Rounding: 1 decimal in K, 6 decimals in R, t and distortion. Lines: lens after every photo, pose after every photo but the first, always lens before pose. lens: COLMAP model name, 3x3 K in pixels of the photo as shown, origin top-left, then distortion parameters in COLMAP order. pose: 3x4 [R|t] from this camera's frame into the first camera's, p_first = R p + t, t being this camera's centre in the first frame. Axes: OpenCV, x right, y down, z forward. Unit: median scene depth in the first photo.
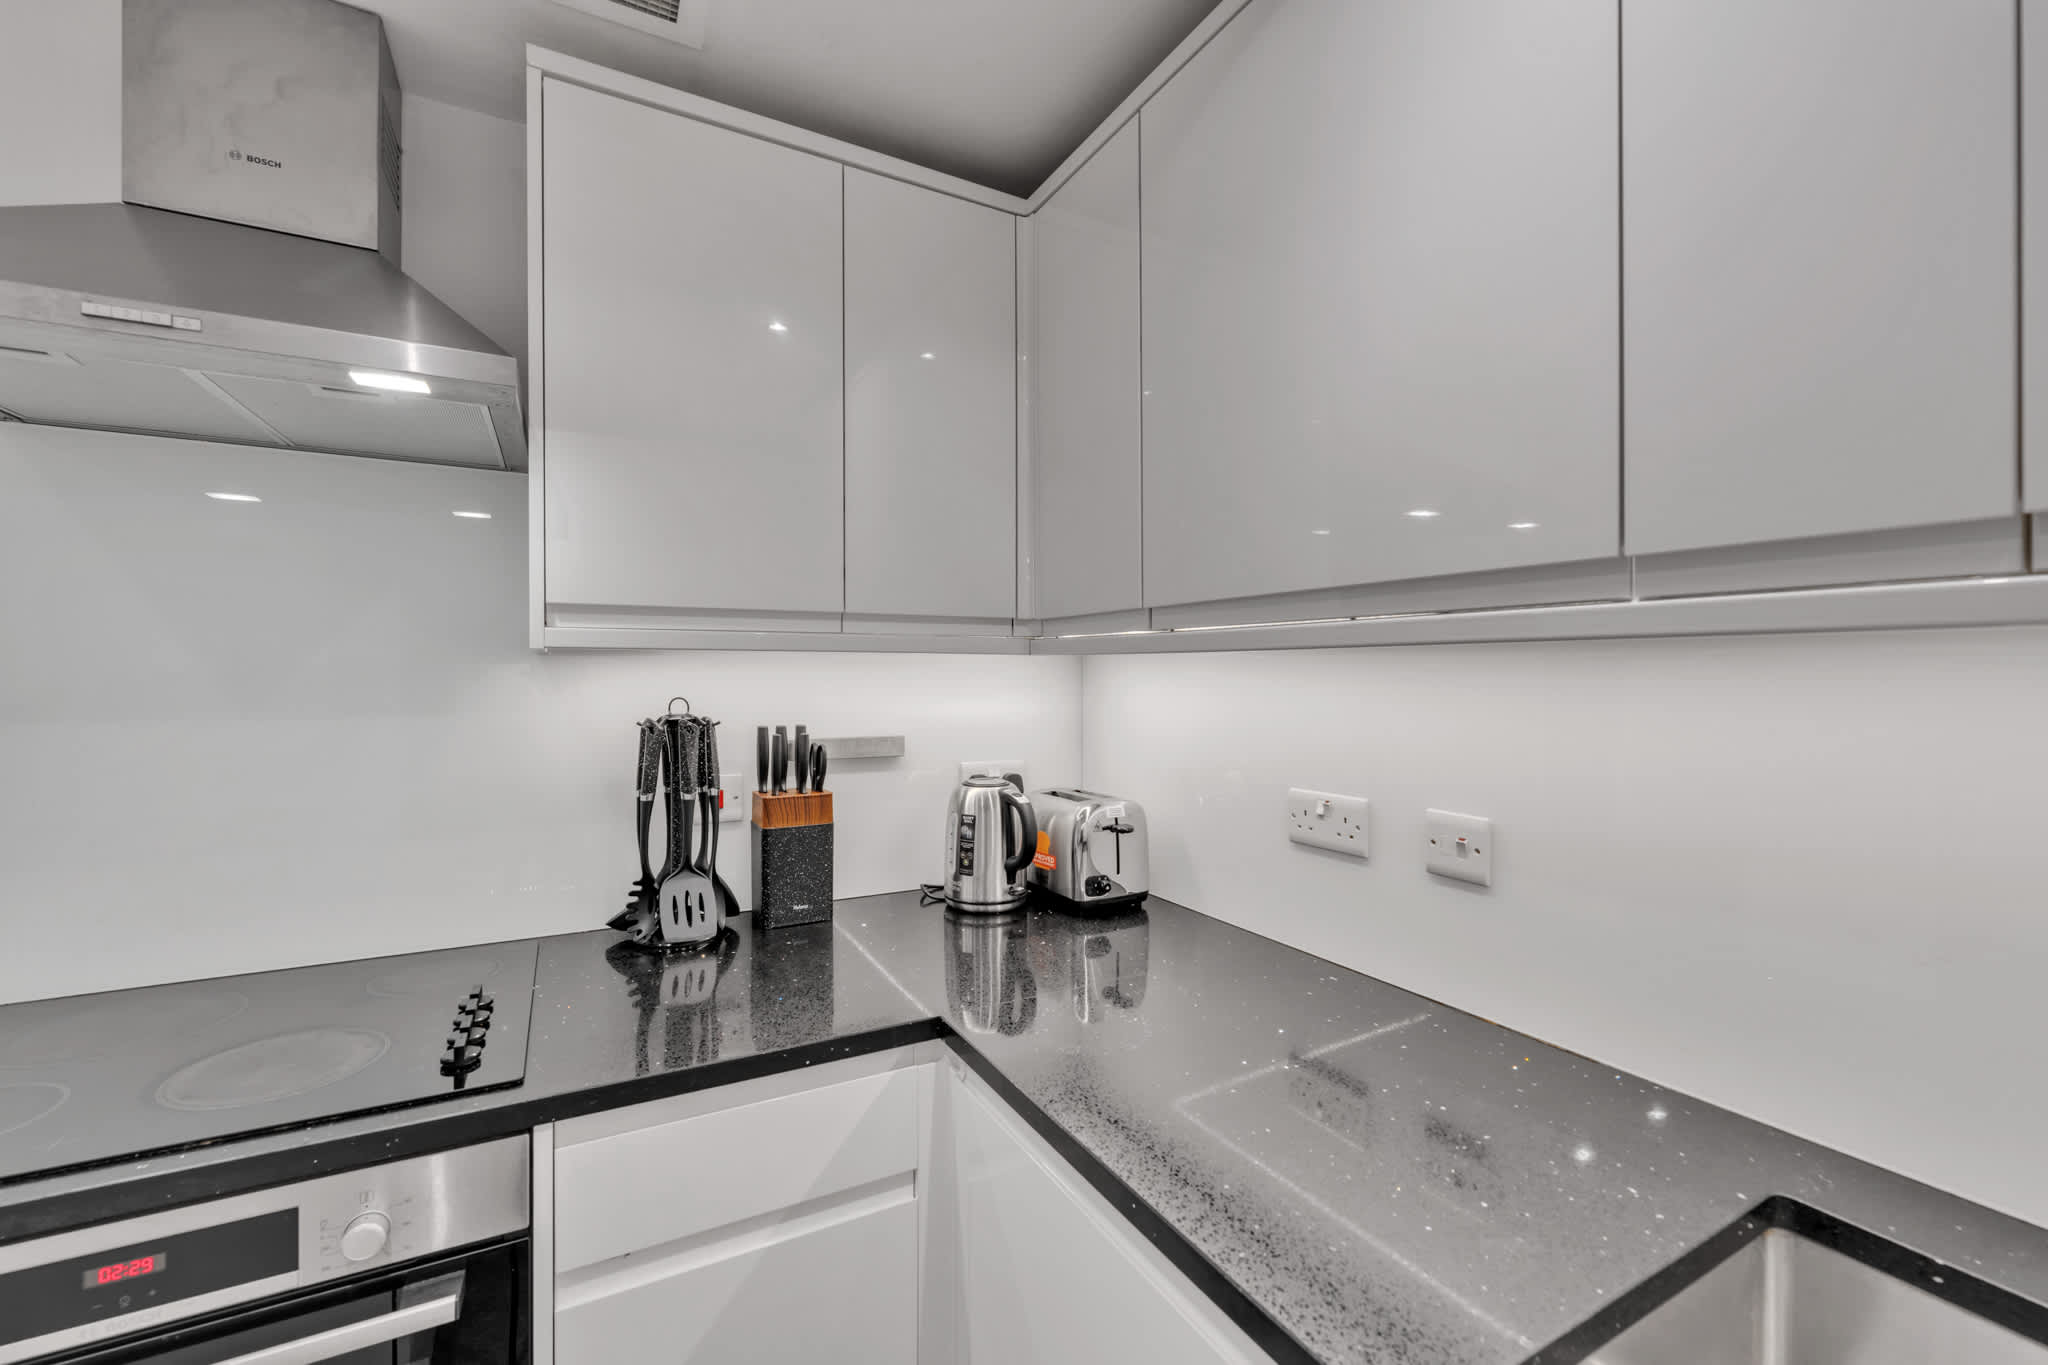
lens RADIAL K [[838.7, 0, 1025.1], [0, 838.7, 677.8], [0, 0, 1]] dist [-0.003334, -0.000731]
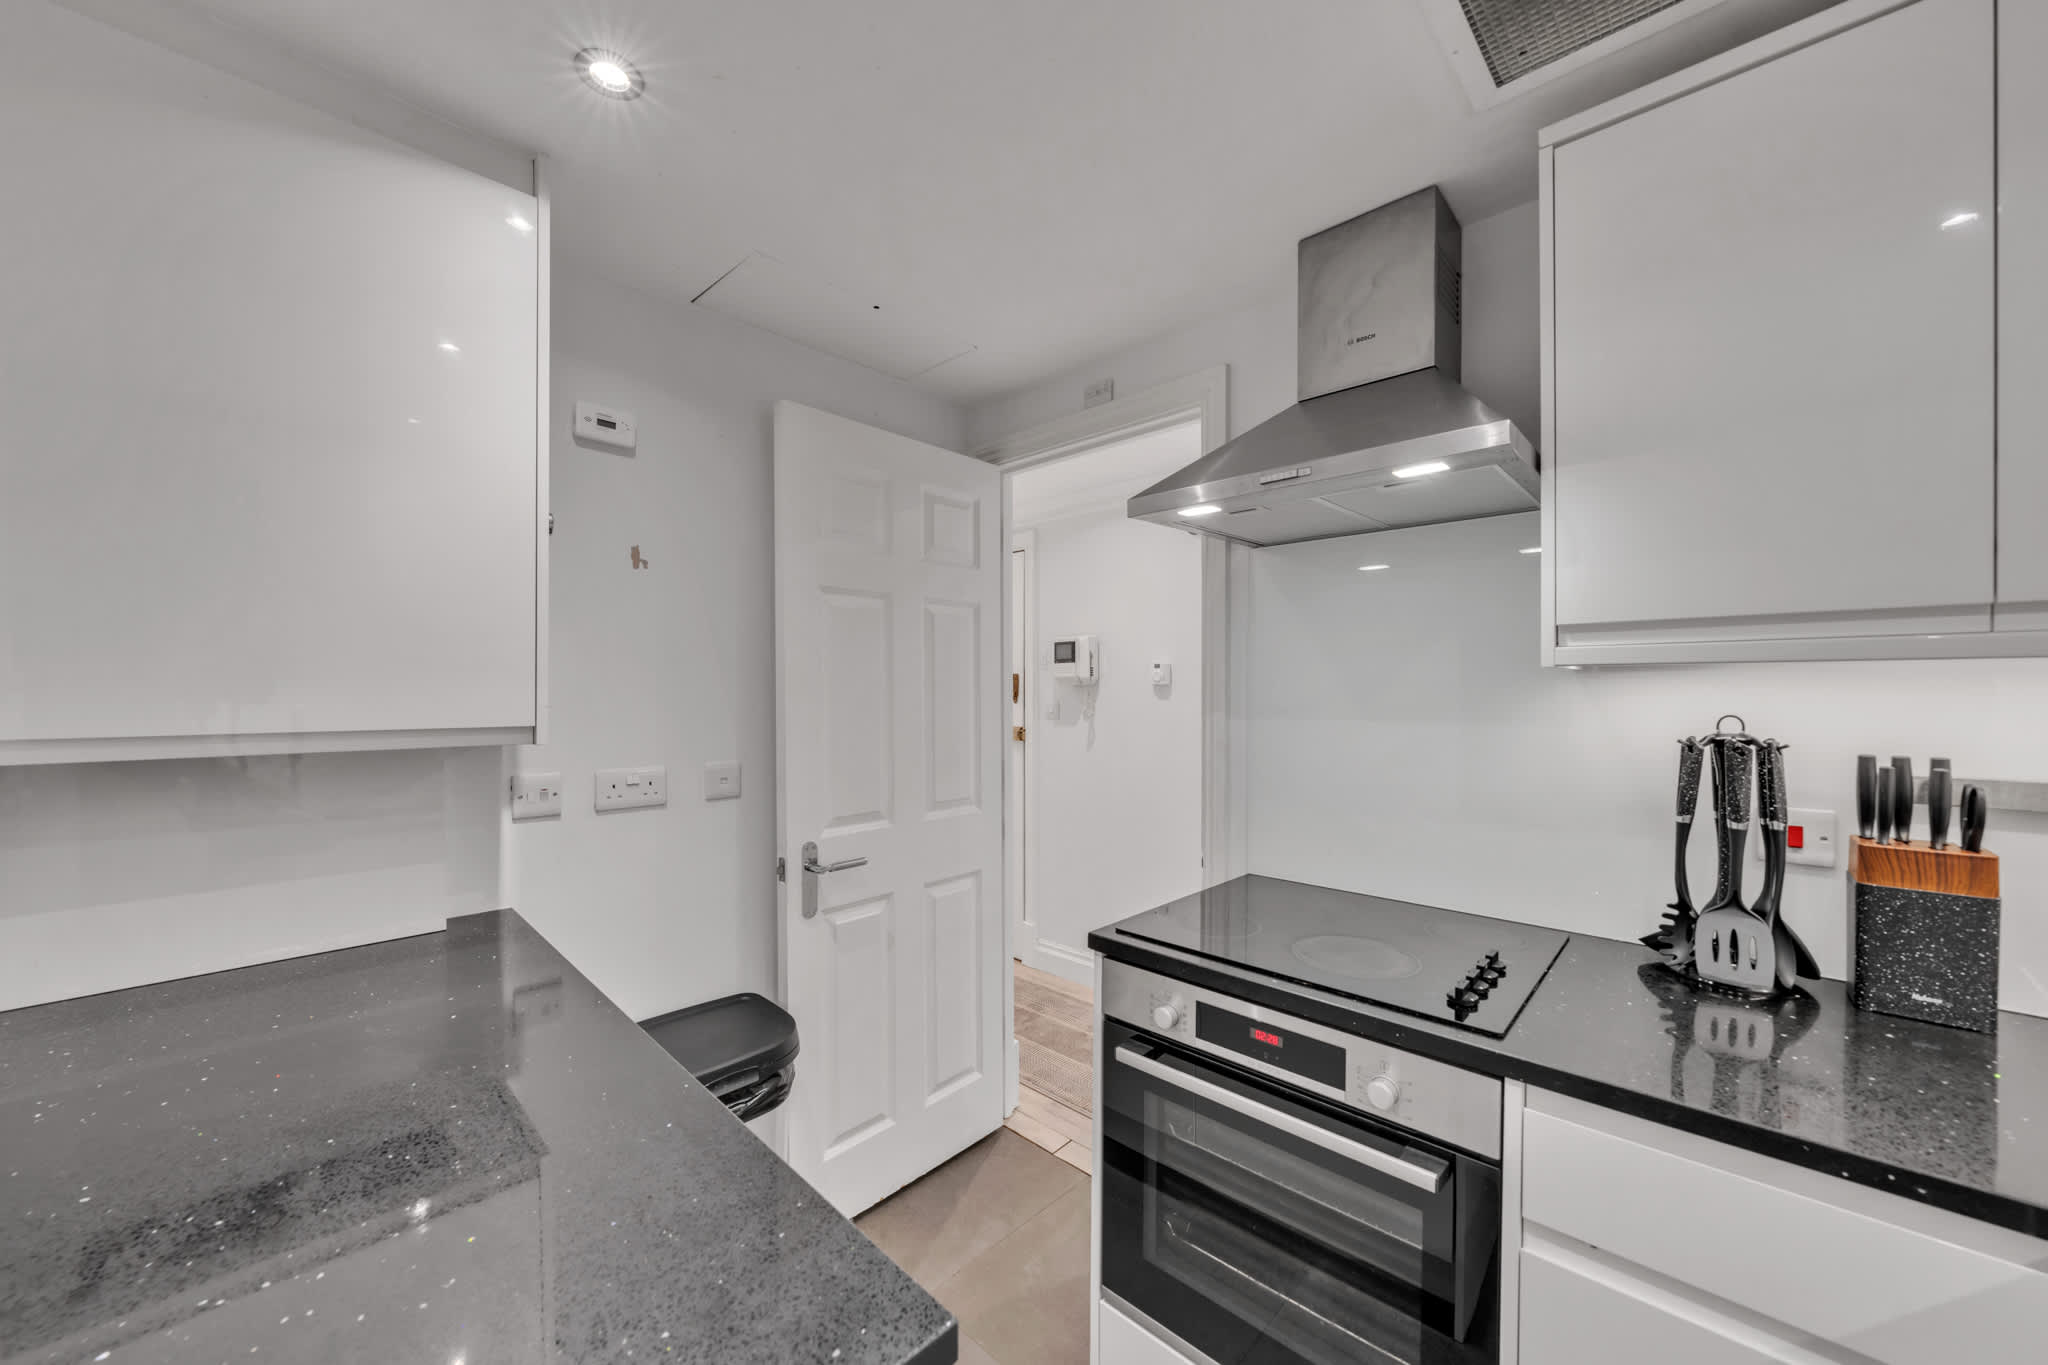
lens RADIAL K [[751.9, 0, 1032.6], [0, 751.9, 694.0], [0, 0, 1]] dist [-0.001233, -0.000293]
pose [[0.322326, 0.004364, -0.946619, 0.119940], [-0.003994, 0.999987, 0.003250, 0.000627], [0.946620, 0.002733, 0.322339, 0.023649]]
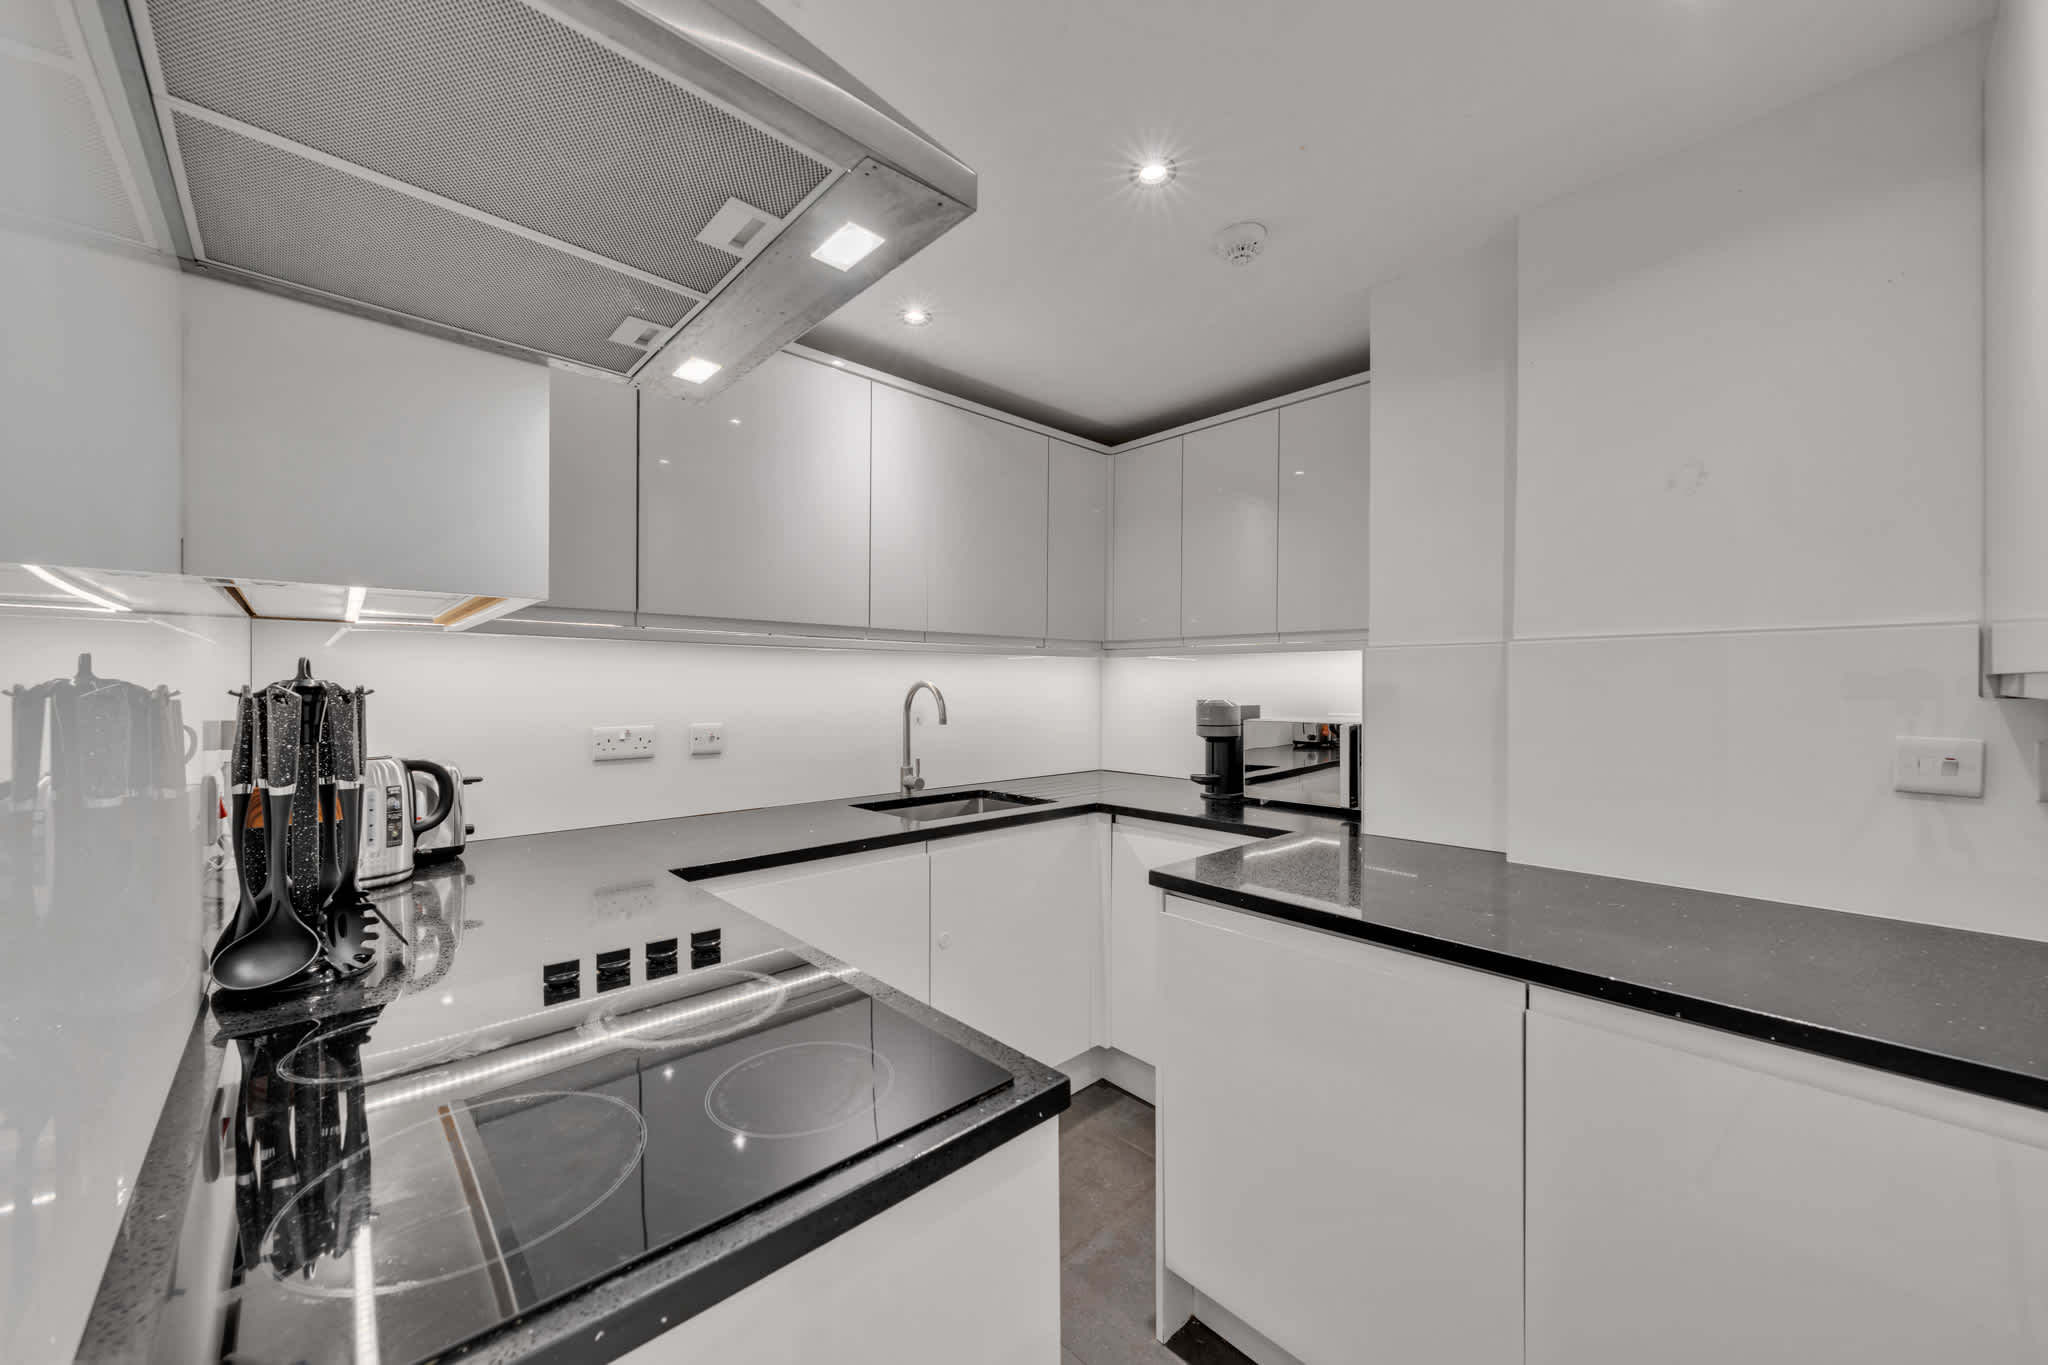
lens RADIAL K [[751.9, 0, 1016.9], [0, 751.9, 687.5], [0, 0, 1]] dist [-0.001233, -0.000293]
pose [[-0.275041, 0.002797, 0.961428, -1.286209], [0.003620, 0.999992, -0.001873, 0.061251], [-0.961426, 0.002965, -0.275049, 0.624510]]
